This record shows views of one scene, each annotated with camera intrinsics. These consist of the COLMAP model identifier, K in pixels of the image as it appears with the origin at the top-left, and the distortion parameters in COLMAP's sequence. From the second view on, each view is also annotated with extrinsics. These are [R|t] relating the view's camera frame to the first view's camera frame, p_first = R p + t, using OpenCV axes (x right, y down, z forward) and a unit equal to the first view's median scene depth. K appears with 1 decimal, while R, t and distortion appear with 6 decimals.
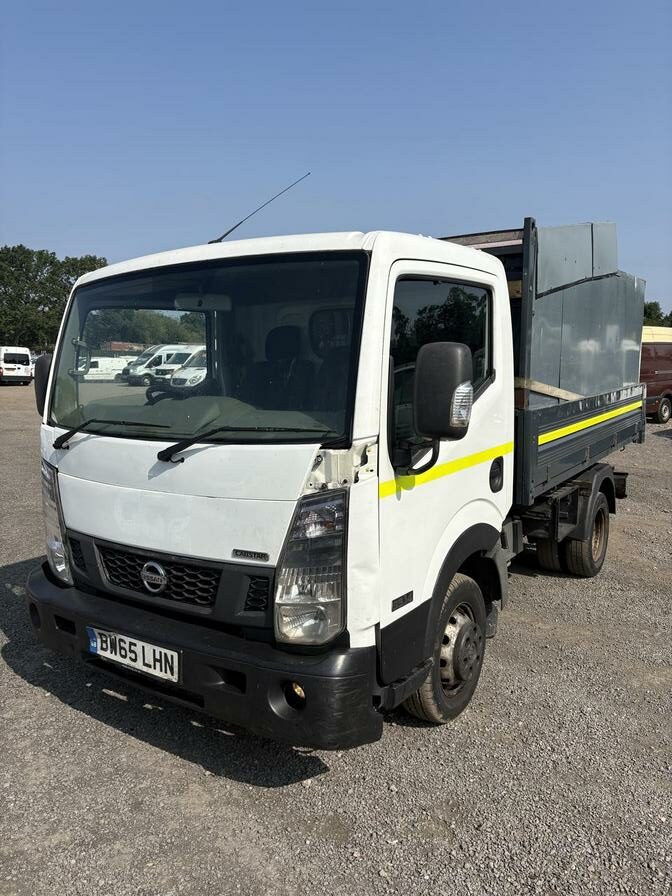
lens RADIAL K [[707.4, 0, 338.7], [0, 707.4, 450.0], [0, 0, 1]] dist [0.034907, -0.036336]
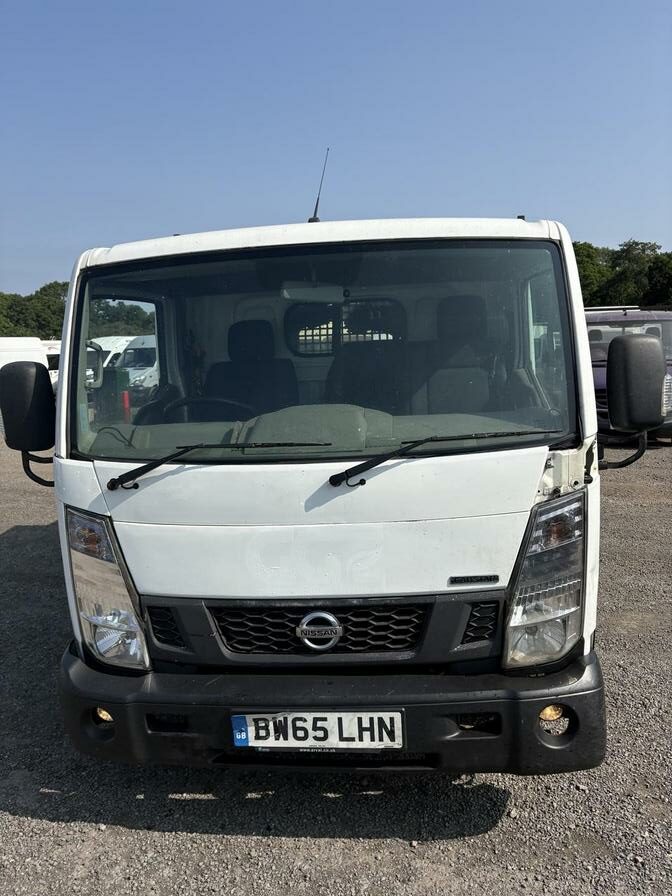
lens RADIAL K [[707.4, 0, 327.1], [0, 707.4, 448.2], [0, 0, 1]] dist [0.034907, -0.036336]
pose [[0.862071, -0.093306, 0.498123, -0.663775], [0.090919, 0.995433, 0.029112, -0.053047], [-0.498565, 0.020192, 0.866617, 0.304265]]
